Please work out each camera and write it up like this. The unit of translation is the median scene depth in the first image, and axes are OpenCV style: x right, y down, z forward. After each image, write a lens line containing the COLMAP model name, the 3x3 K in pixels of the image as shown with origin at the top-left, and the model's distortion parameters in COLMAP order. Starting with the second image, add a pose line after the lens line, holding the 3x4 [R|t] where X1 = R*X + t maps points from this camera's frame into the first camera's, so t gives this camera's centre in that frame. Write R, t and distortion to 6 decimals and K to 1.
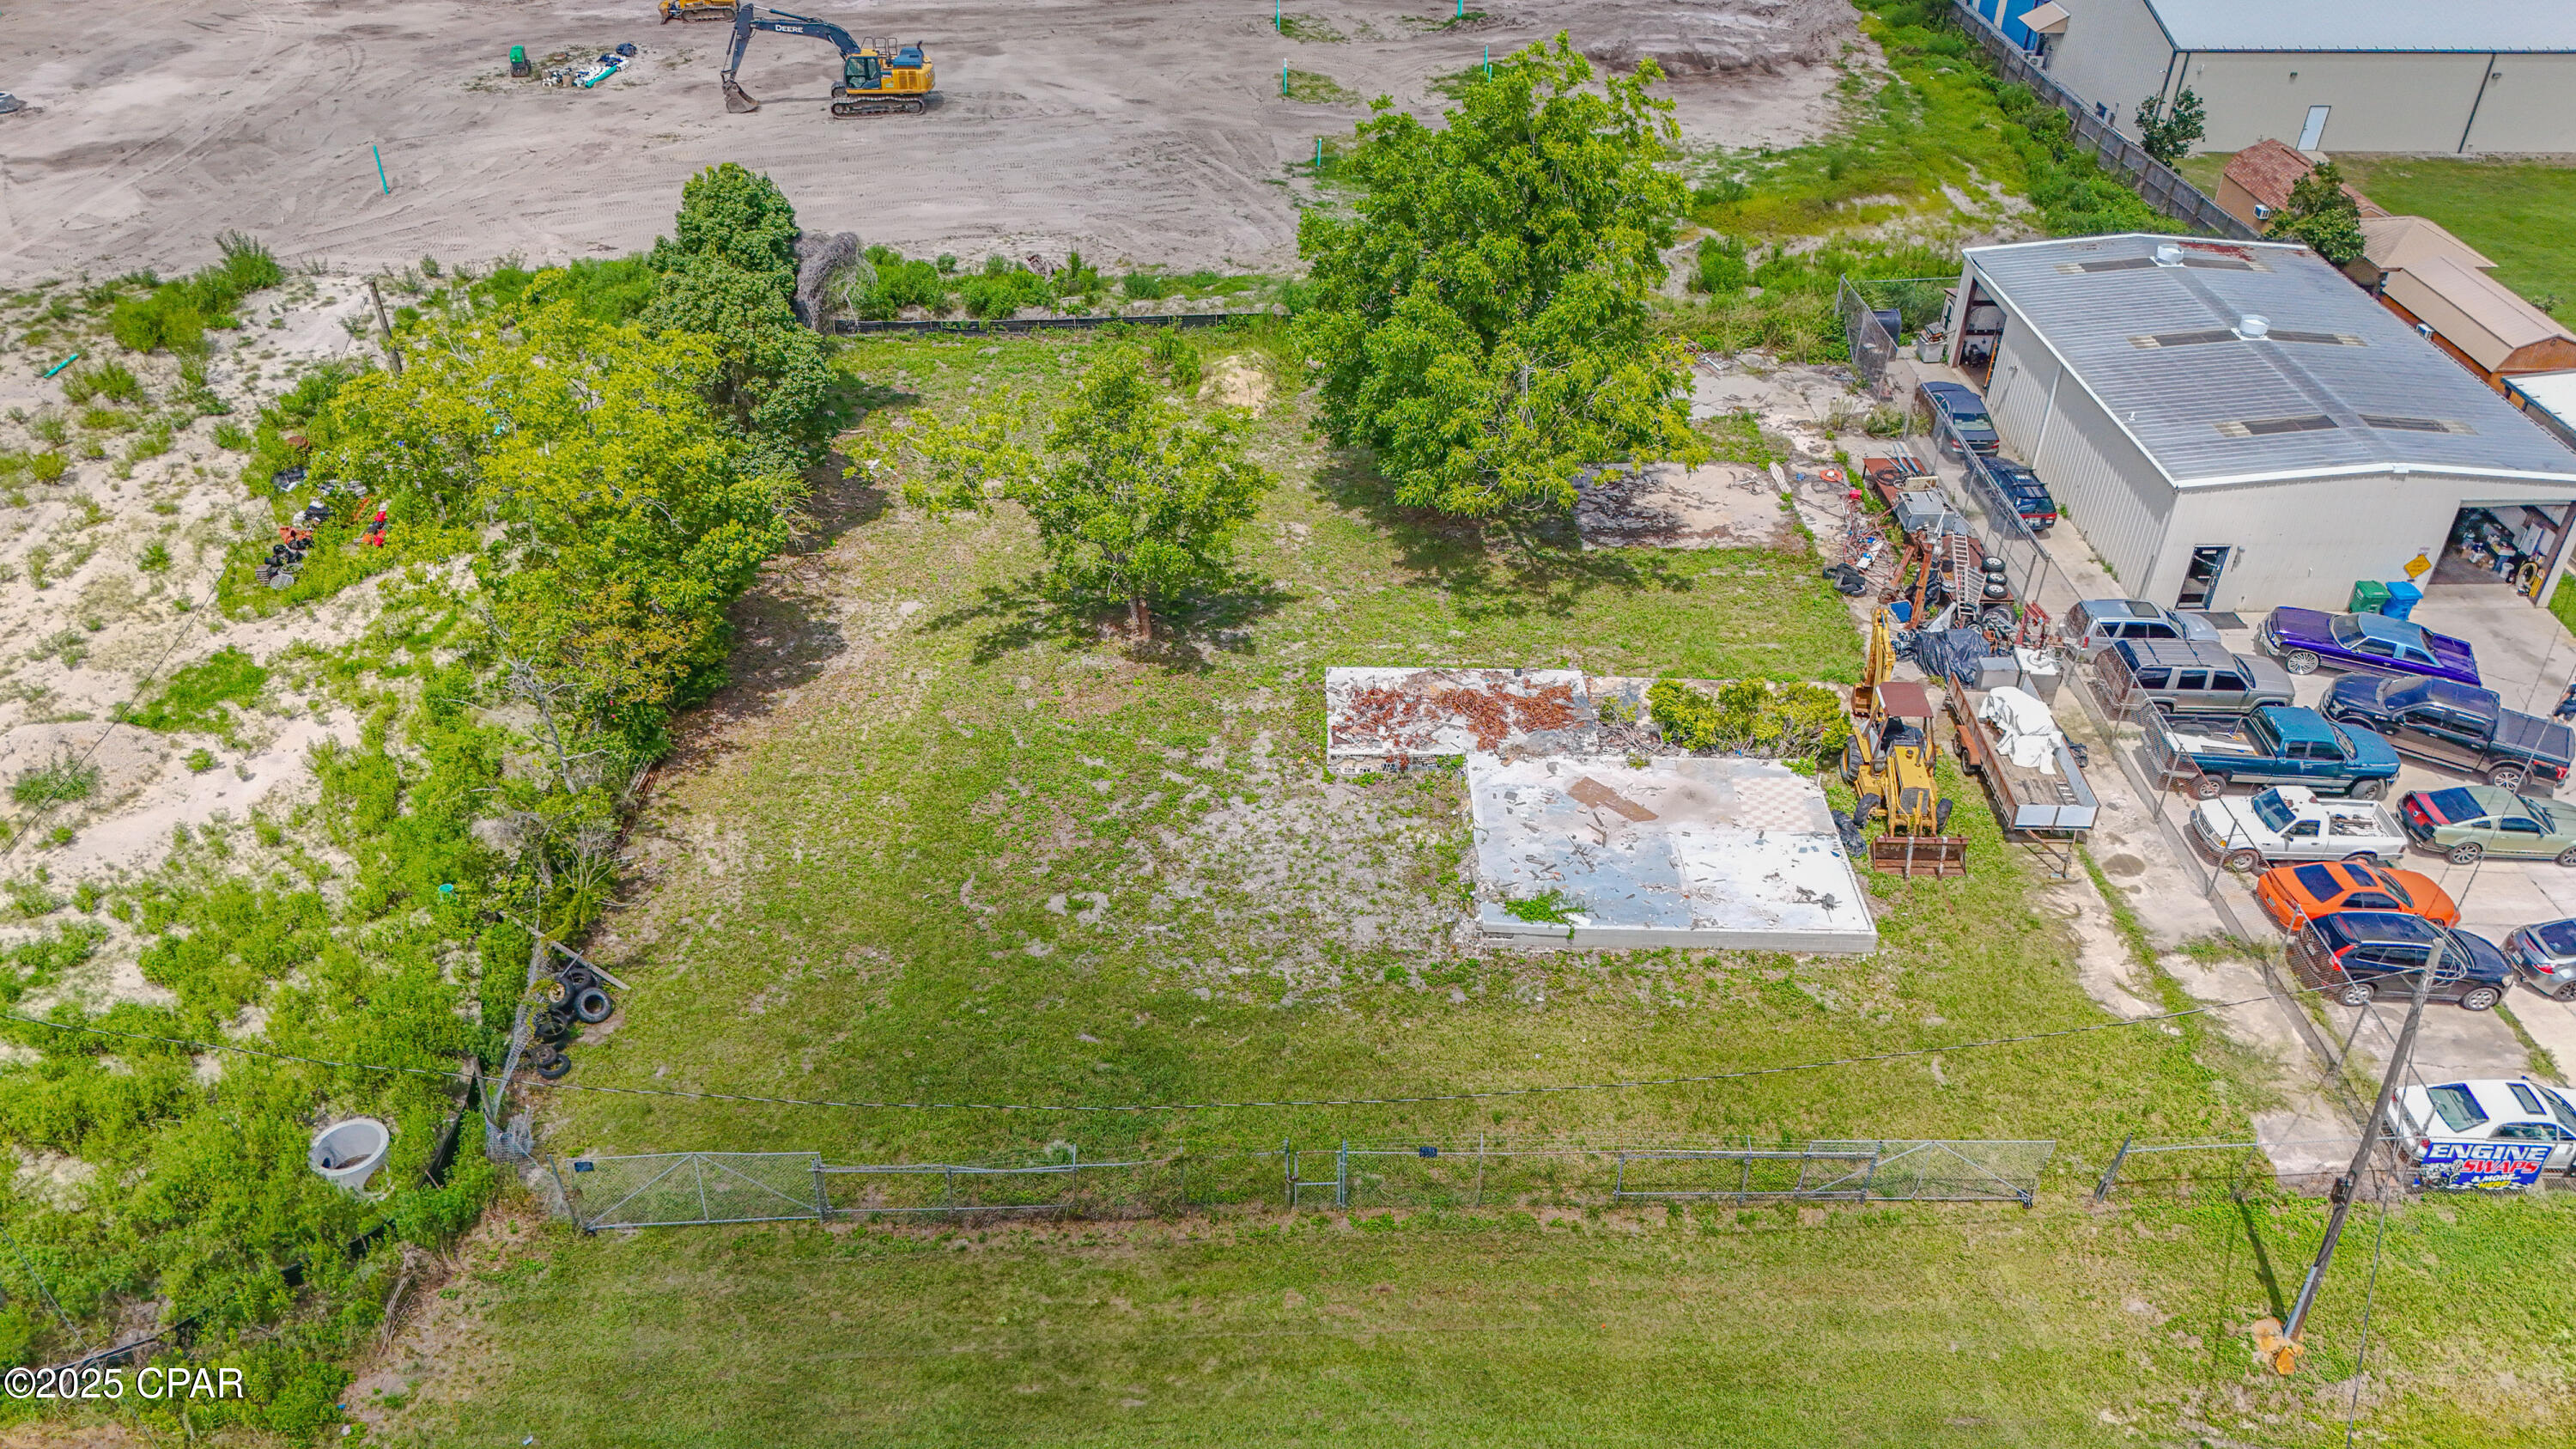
lens RADIAL K [[1902.2, 0, 1288.0], [0, 1902.2, 724.5], [0, 0, 1]] dist [0.072370, -0.063389]
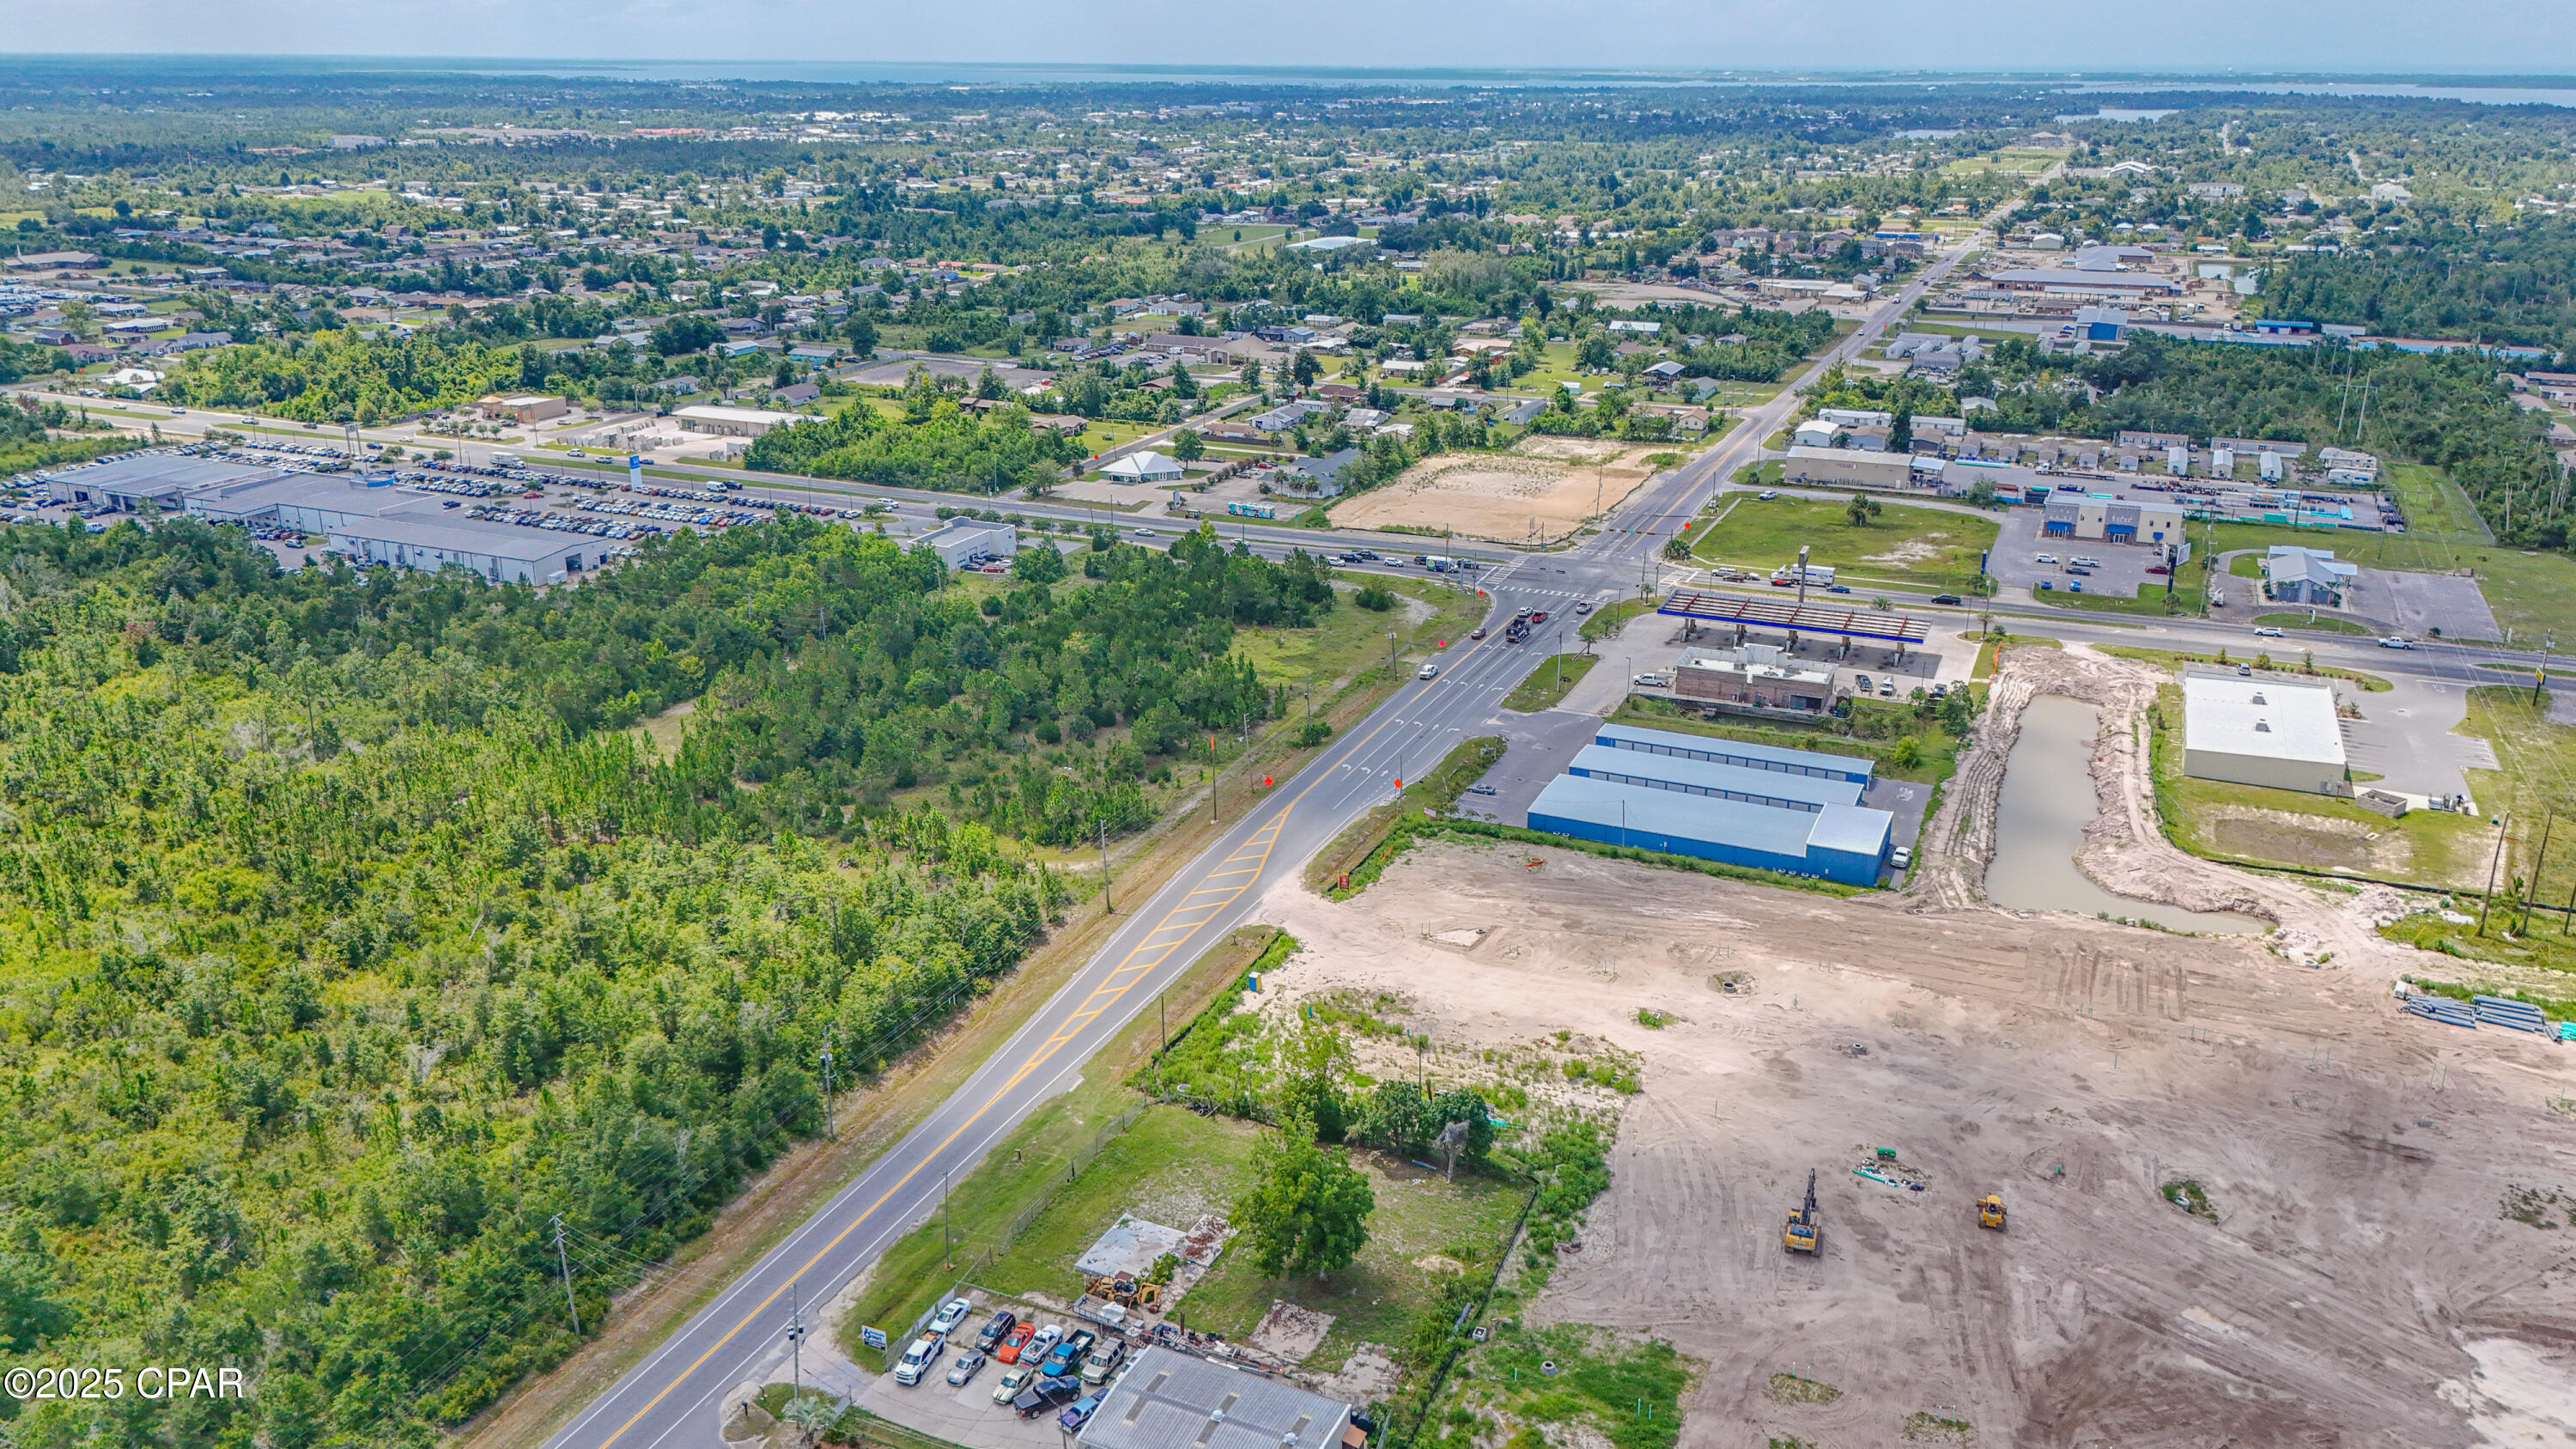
lens RADIAL K [[1898.9, 0, 1284.2], [0, 1898.9, 715.7], [0, 0, 1]] dist [0.092600, -0.105998]
pose [[-0.442207, 0.277127, -0.853026, 2.628281], [-0.522366, 0.693548, 0.496110, -2.374262], [0.729100, 0.664975, -0.161930, 0.991677]]
